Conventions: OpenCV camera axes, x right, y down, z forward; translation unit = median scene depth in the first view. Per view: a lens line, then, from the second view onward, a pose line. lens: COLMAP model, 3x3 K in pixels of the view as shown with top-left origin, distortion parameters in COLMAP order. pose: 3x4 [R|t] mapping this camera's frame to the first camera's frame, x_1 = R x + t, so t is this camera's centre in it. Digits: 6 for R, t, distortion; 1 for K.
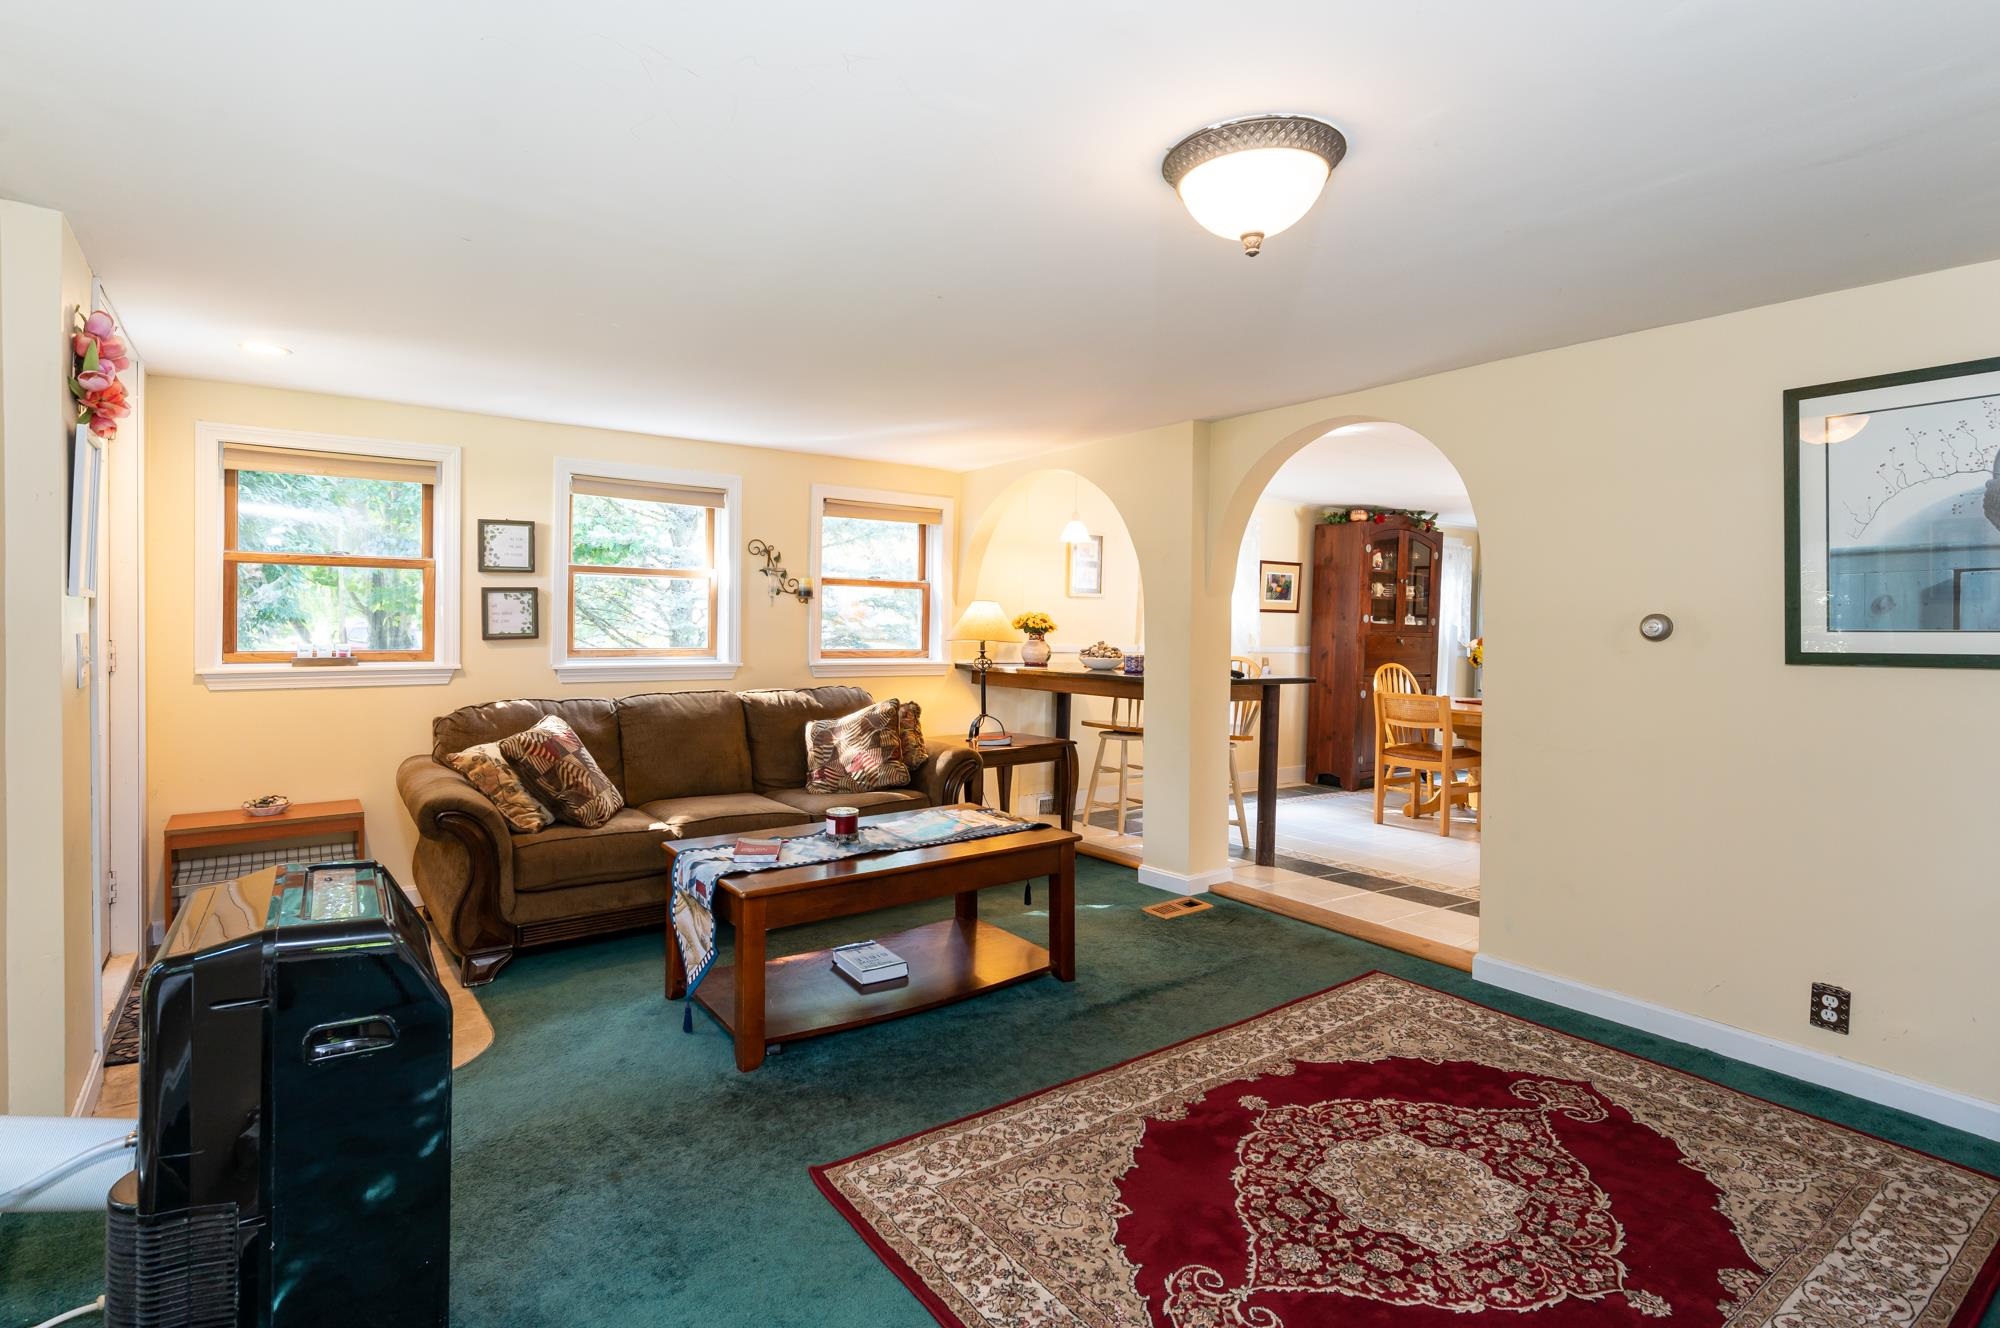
lens RADIAL K [[970.7, 0, 939.4], [0, 970.7, 636.6], [0, 0, 1]] dist [-0.010518, 0.000259]
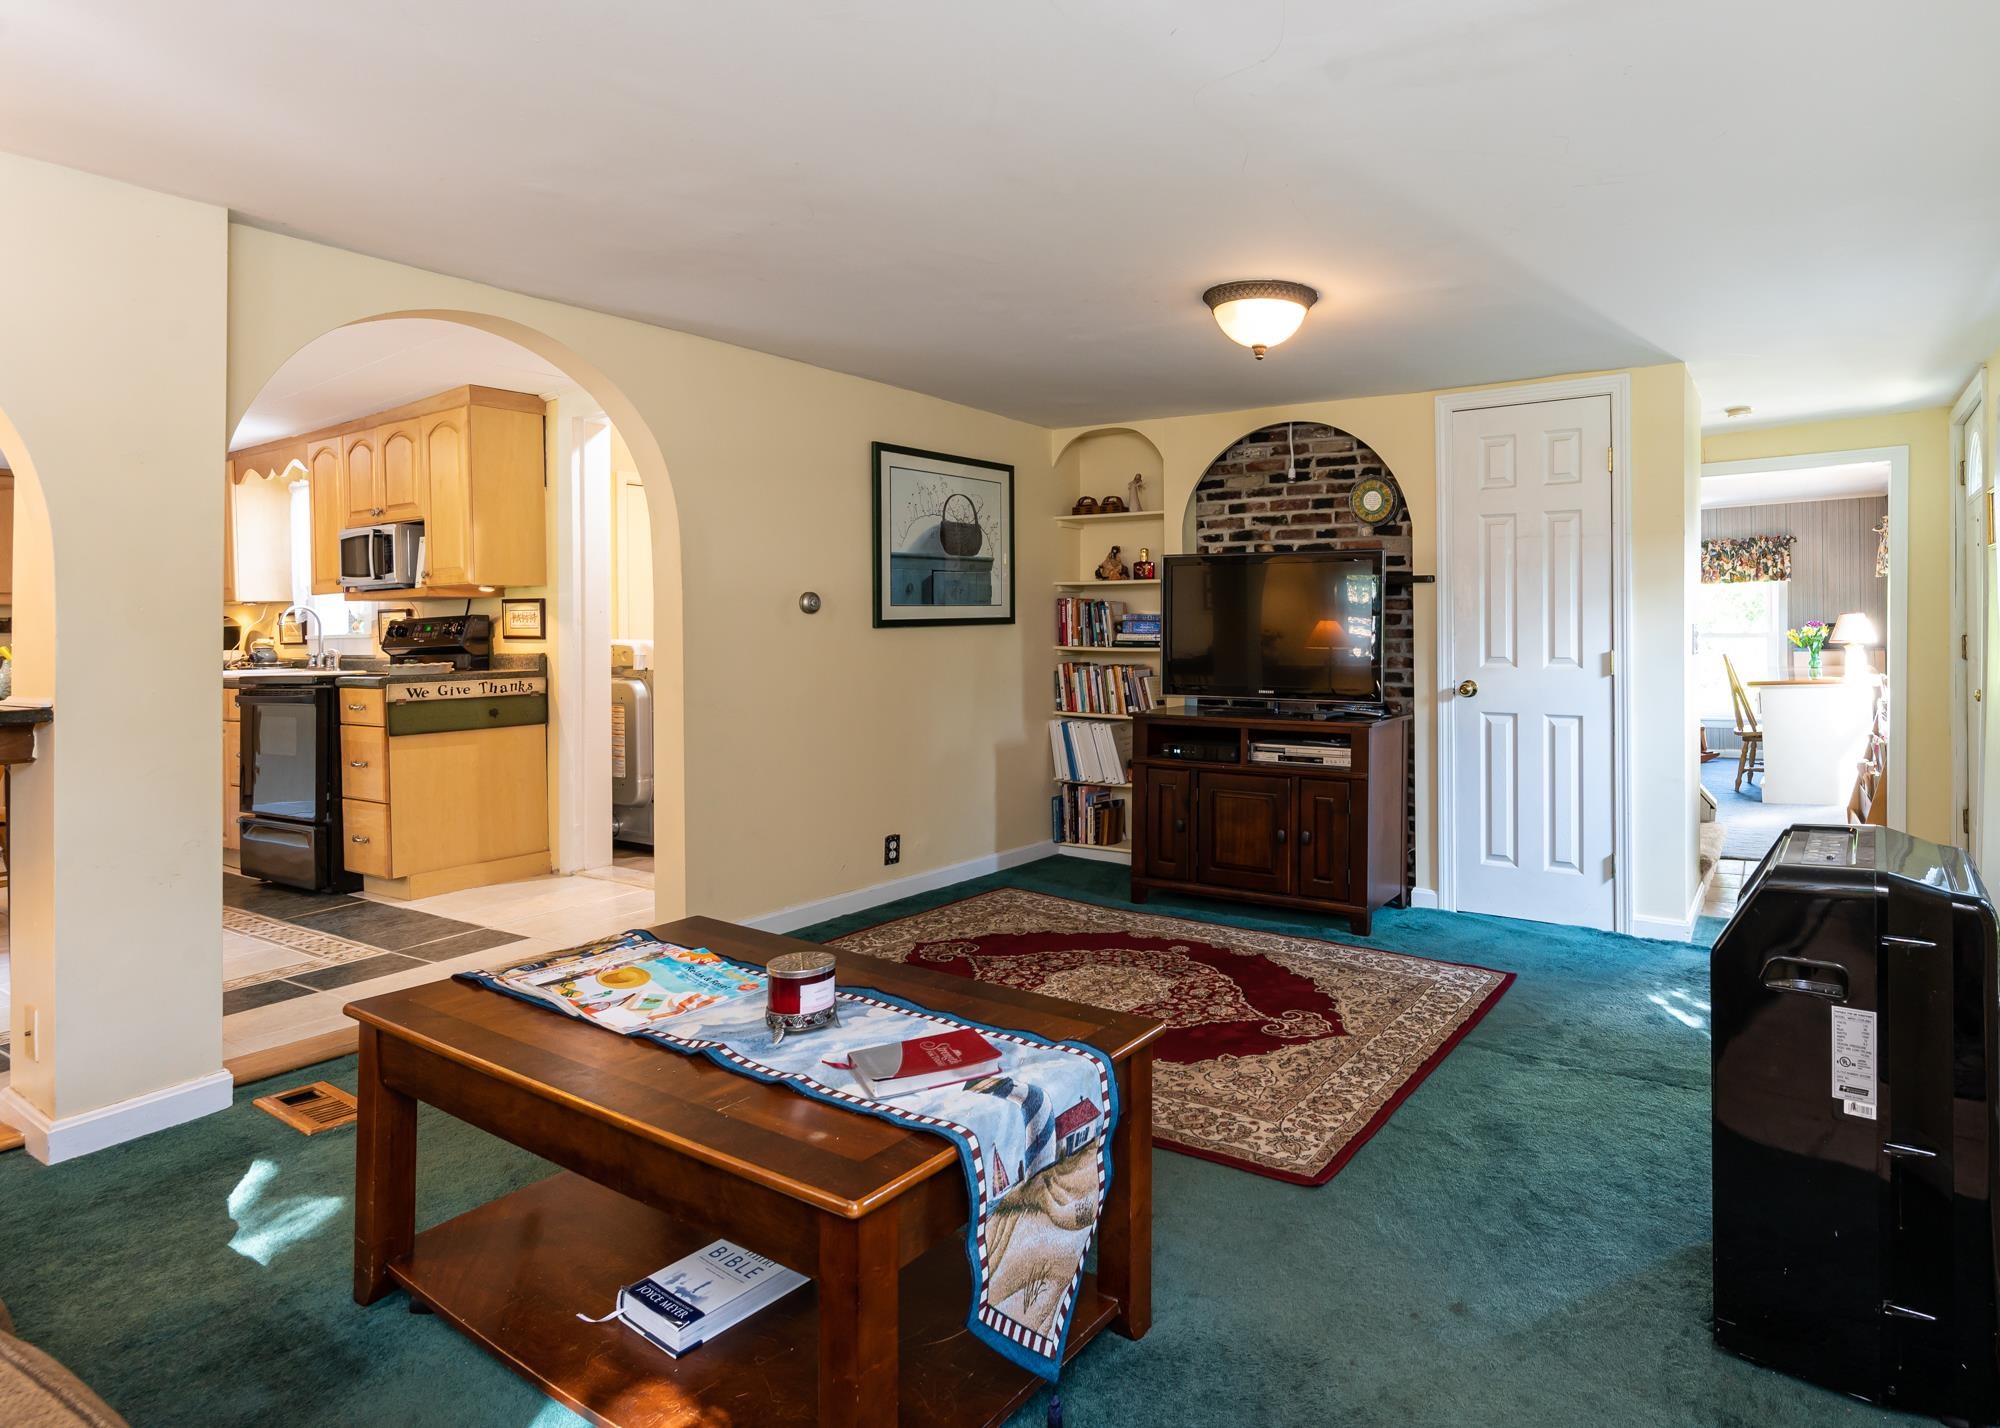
lens RADIAL K [[1067.5, 0, 1213.5], [0, 1067.5, 639.0], [0, 0, 1]] dist [0.000391, -0.000730]
pose [[-0.438695, -0.024768, 0.898295, -0.802927], [0.010366, 0.999414, 0.032619, -0.002528], [-0.898576, 0.023622, -0.438181, 1.232432]]
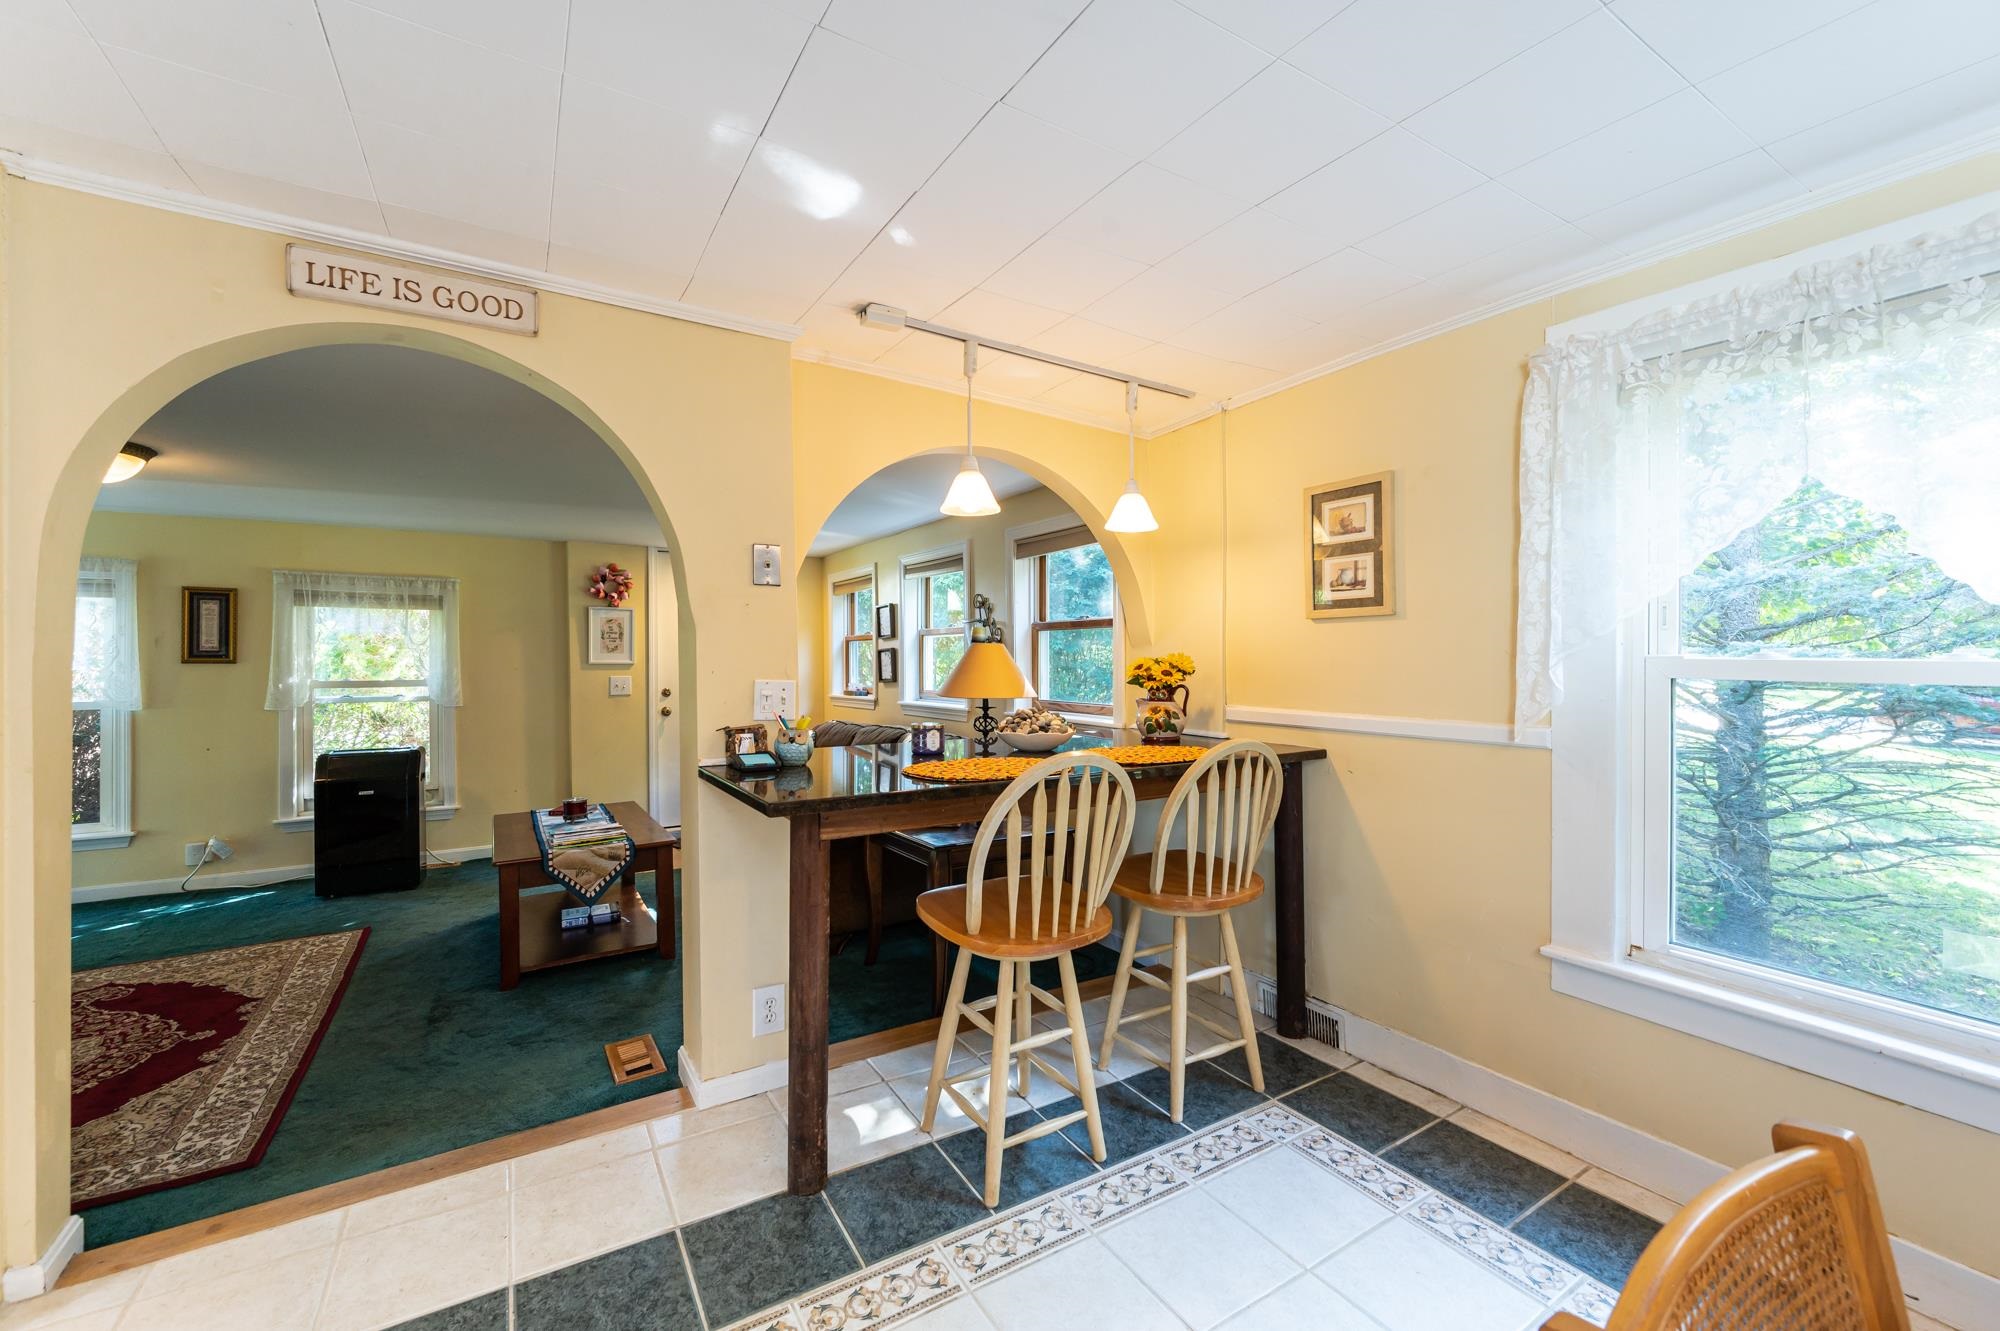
lens RADIAL K [[810.0, 0, 1006.0], [0, 810.0, 660.7], [0, 0, 1]] dist [0.001205, 0.000712]
pose [[-0.037518, -0.013370, -0.999207, 1.316333], [-0.010465, 0.999861, -0.012986, -0.028225], [0.999241, 0.009970, -0.037652, 2.006084]]
